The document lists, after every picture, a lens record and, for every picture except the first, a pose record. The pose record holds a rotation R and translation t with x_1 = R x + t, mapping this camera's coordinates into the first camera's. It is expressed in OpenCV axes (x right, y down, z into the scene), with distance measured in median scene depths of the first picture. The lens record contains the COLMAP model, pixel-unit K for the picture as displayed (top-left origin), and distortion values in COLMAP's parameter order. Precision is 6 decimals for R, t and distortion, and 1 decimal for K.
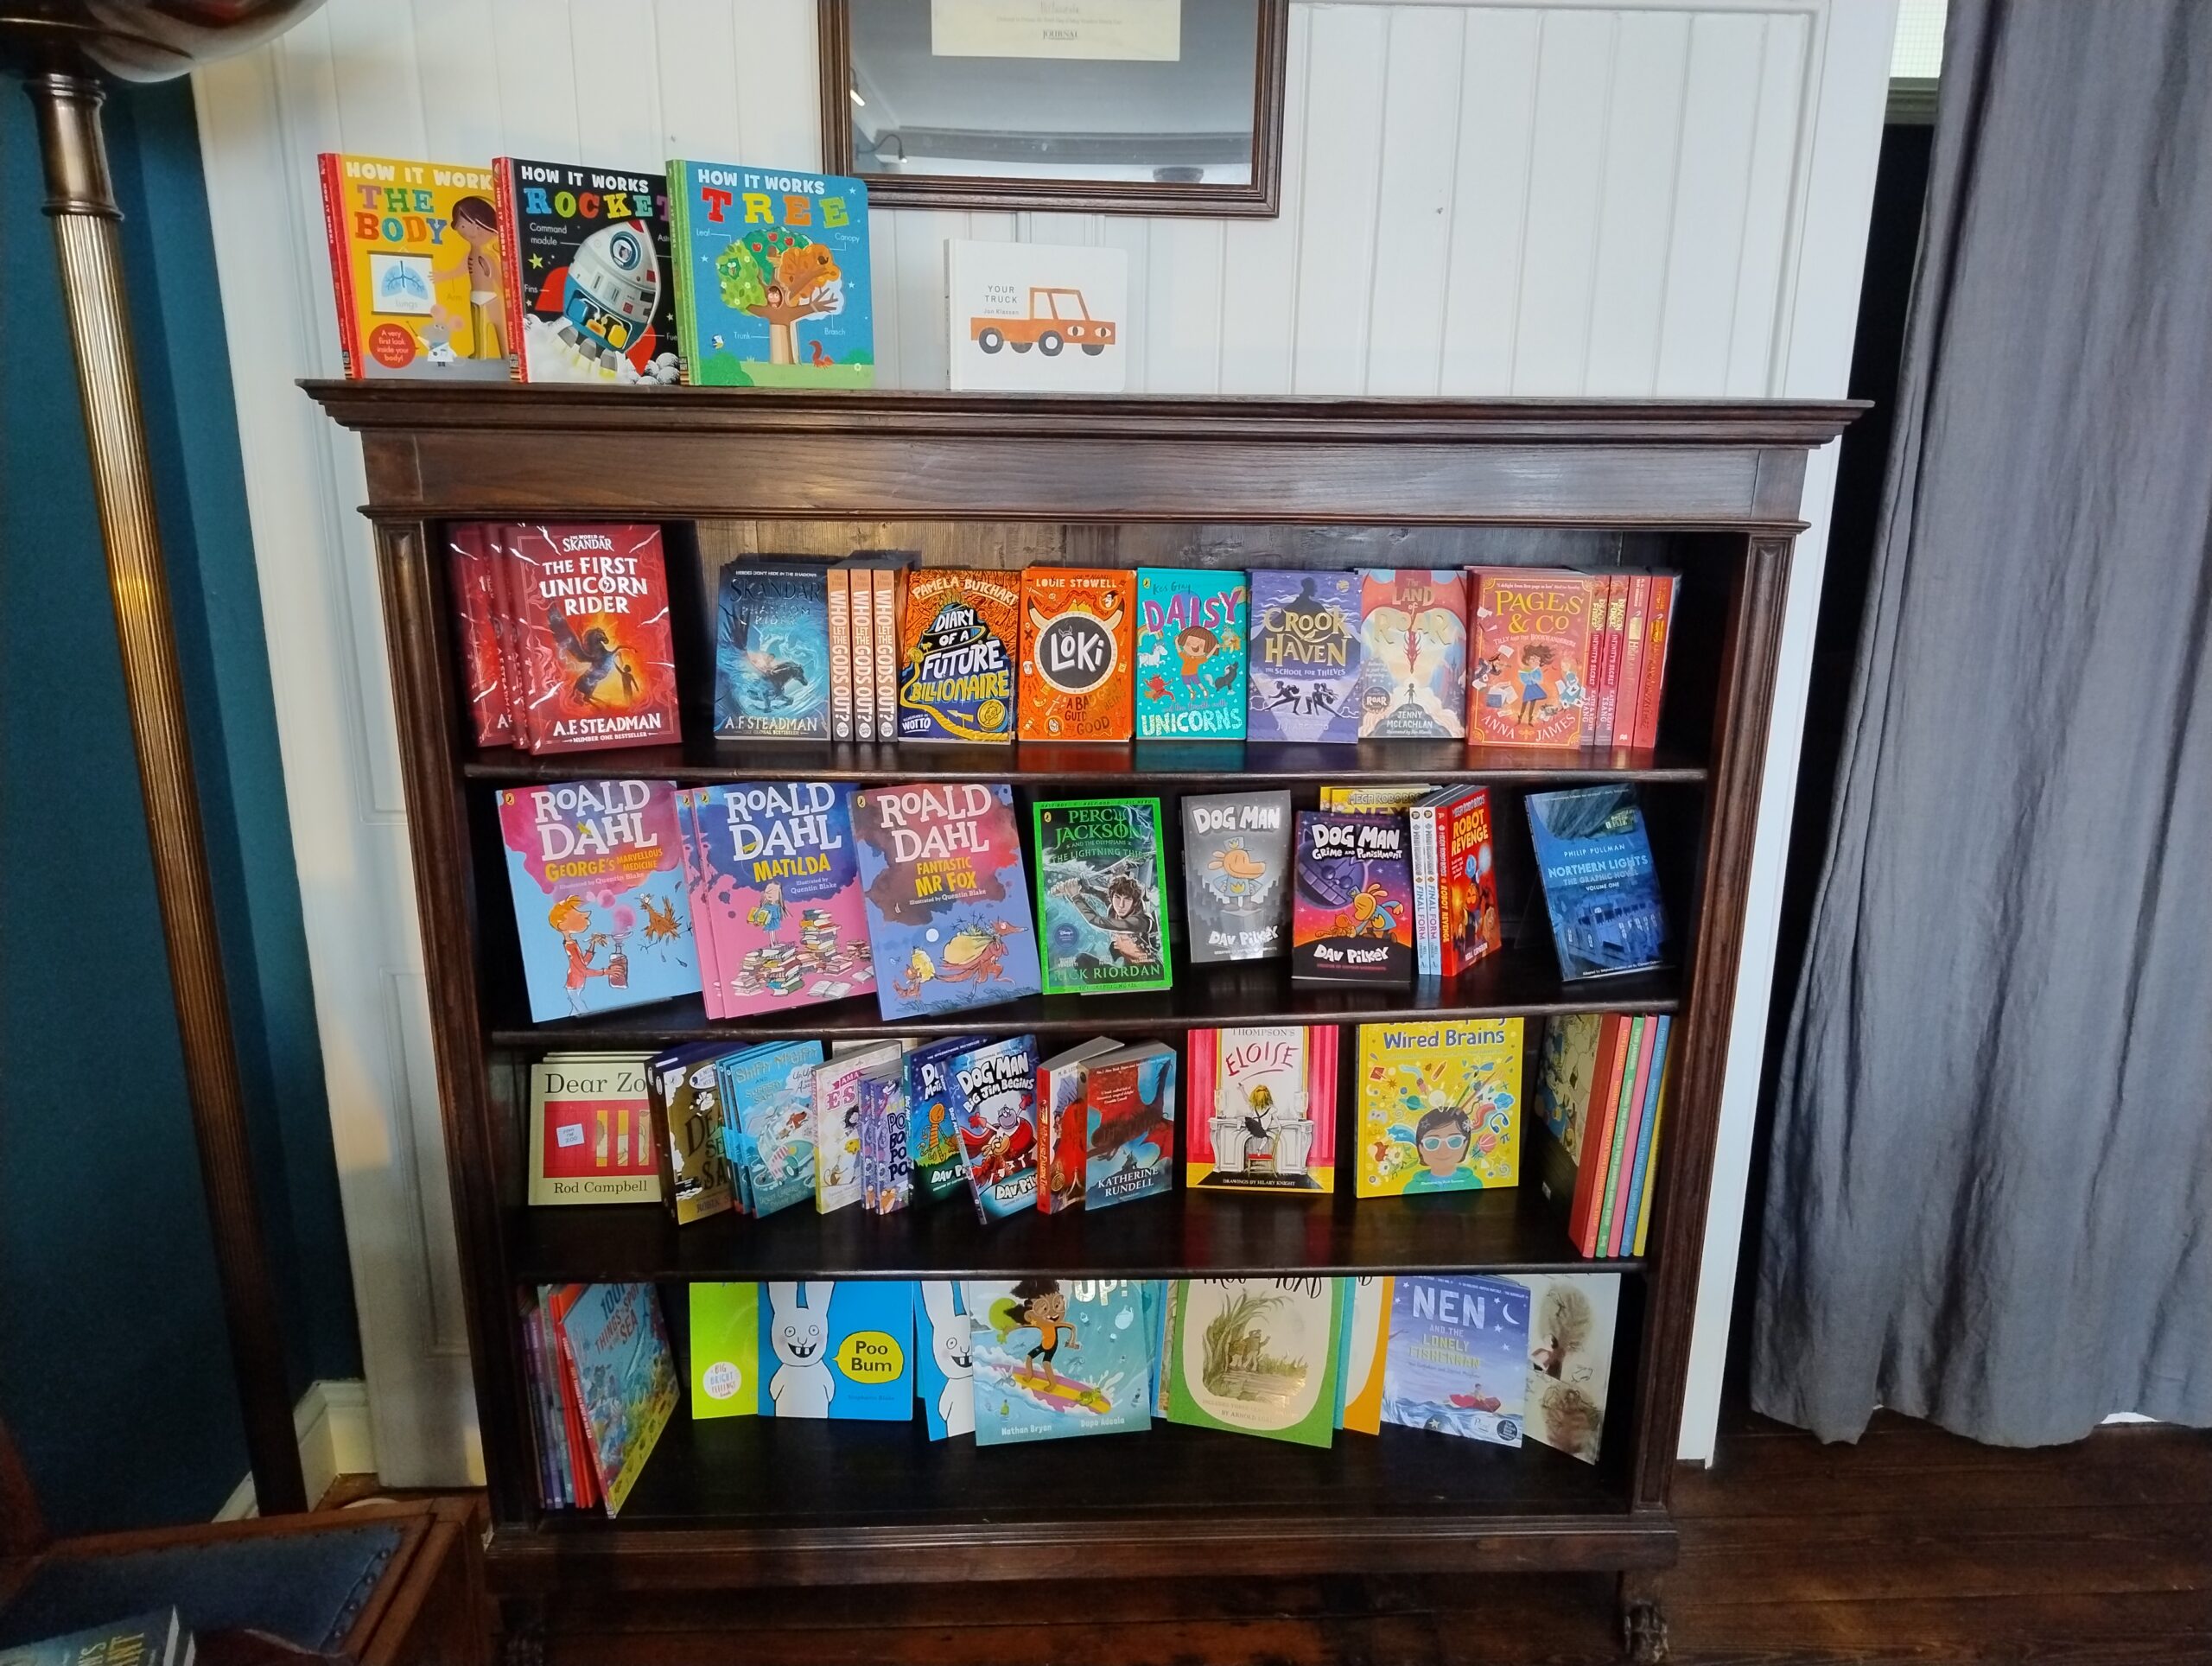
lens RADIAL K [[1507.4, 0, 1109.5], [0, 1507.4, 837.4], [0, 0, 1]] dist [-0.007391, -0.001853]
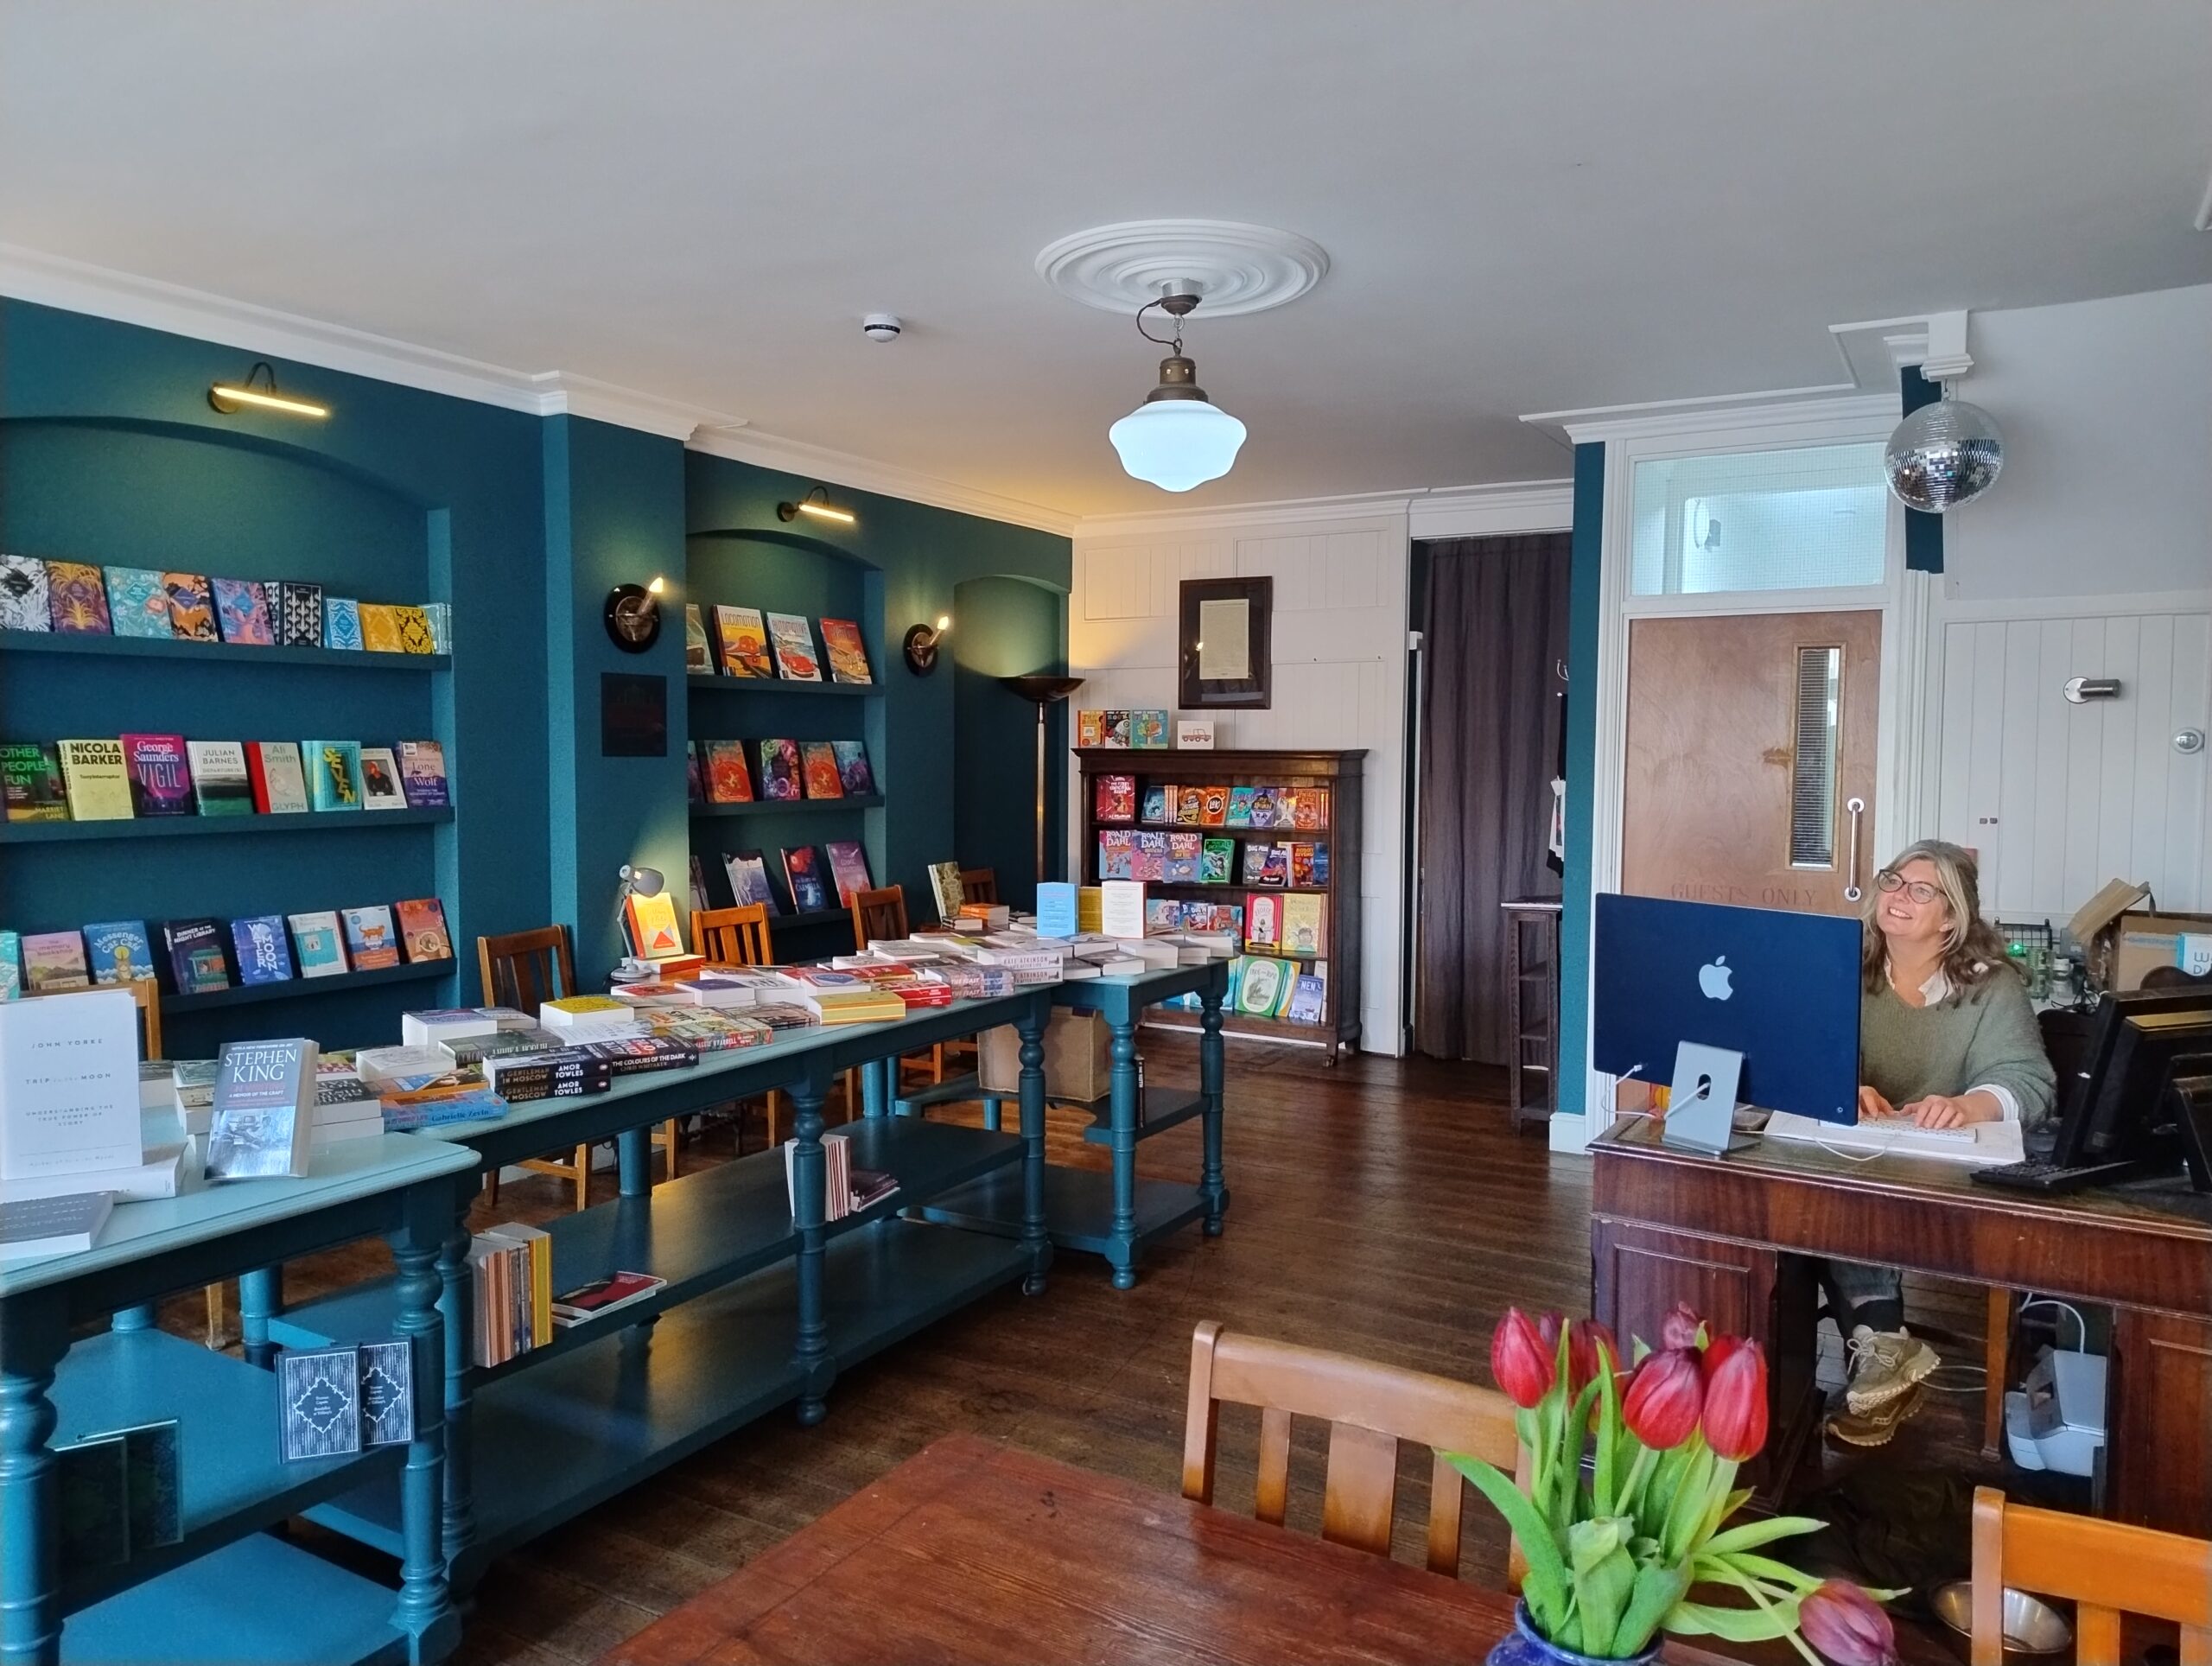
lens RADIAL K [[1507.4, 0, 1106.6], [0, 1507.4, 834.2], [0, 0, 1]] dist [-0.007391, -0.001853]
pose [[0.826969, 0.022176, -0.561810, 2.244300], [-0.144917, 0.973868, -0.174873, 0.795448], [0.543251, 0.226031, 0.808572, -2.784399]]
